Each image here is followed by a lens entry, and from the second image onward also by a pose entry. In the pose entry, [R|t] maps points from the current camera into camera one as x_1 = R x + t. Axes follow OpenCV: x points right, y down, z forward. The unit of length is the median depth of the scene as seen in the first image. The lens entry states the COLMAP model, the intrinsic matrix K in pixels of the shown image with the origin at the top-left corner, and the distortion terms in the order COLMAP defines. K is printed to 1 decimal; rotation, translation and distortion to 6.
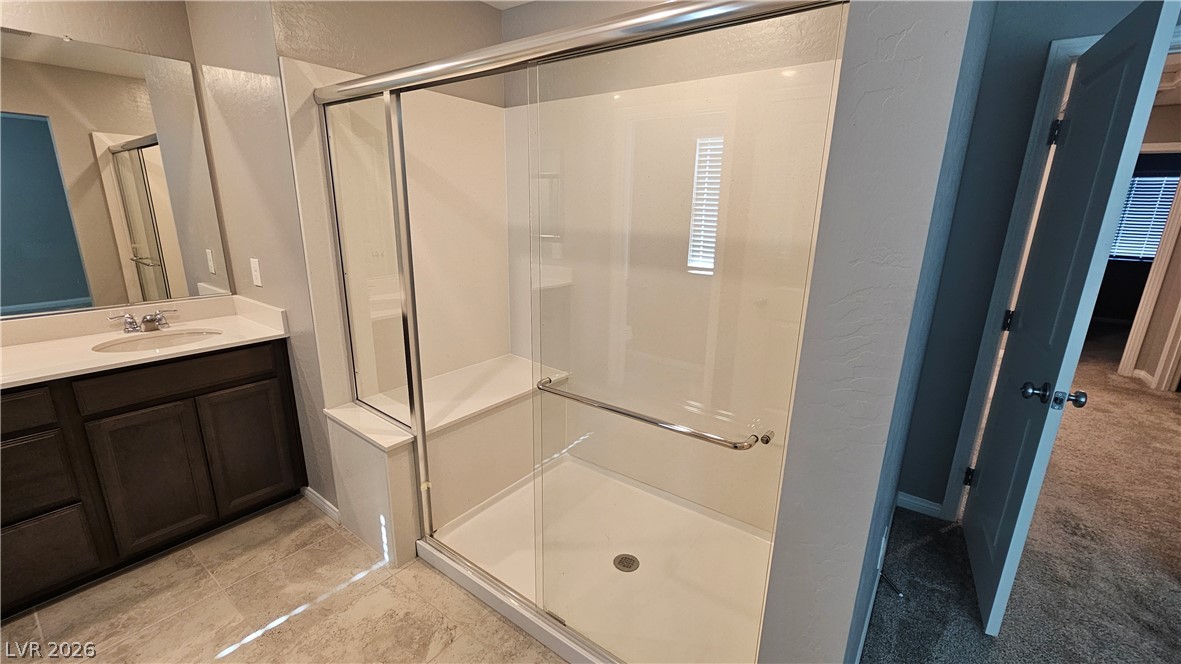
lens RADIAL K [[484.7, 0, 593.0], [0, 484.7, 338.1], [0, 0, 1]] dist [-0.000456, -0.000205]
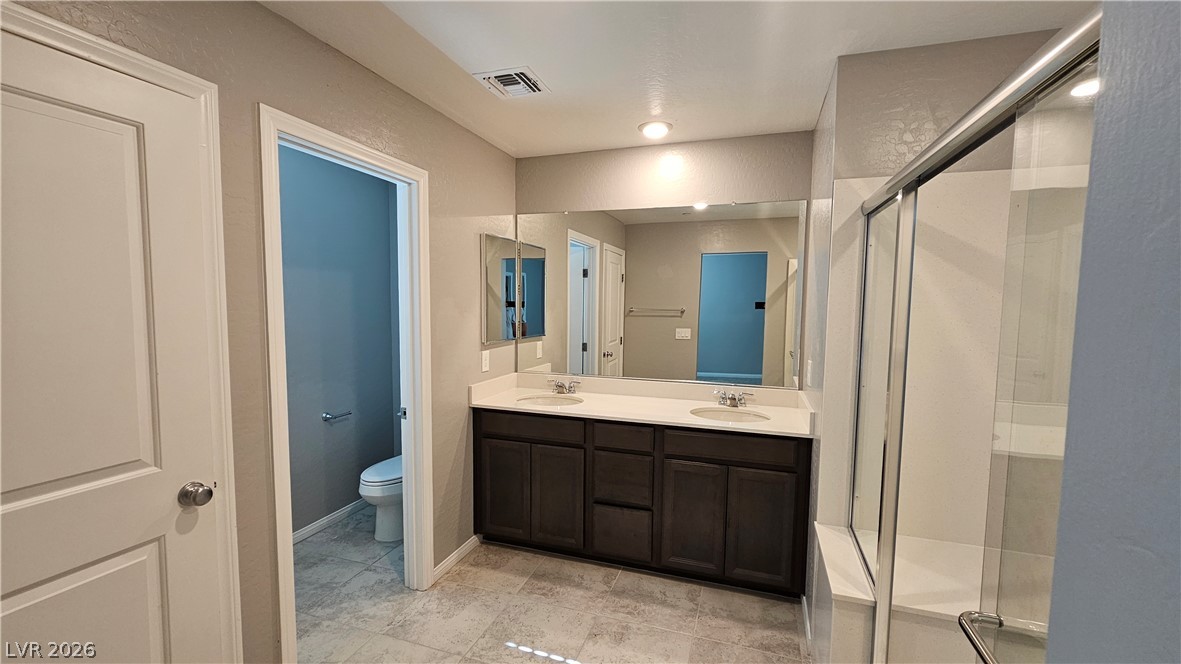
lens RADIAL K [[484.7, 0, 593.0], [0, 484.7, 338.1], [0, 0, 1]] dist [-0.000456, -0.000205]
pose [[0.313277, 0.057514, -0.947919, 0.191655], [-0.254414, 0.966761, -0.025424, -0.067274], [0.914949, 0.249129, 0.317496, 0.219317]]
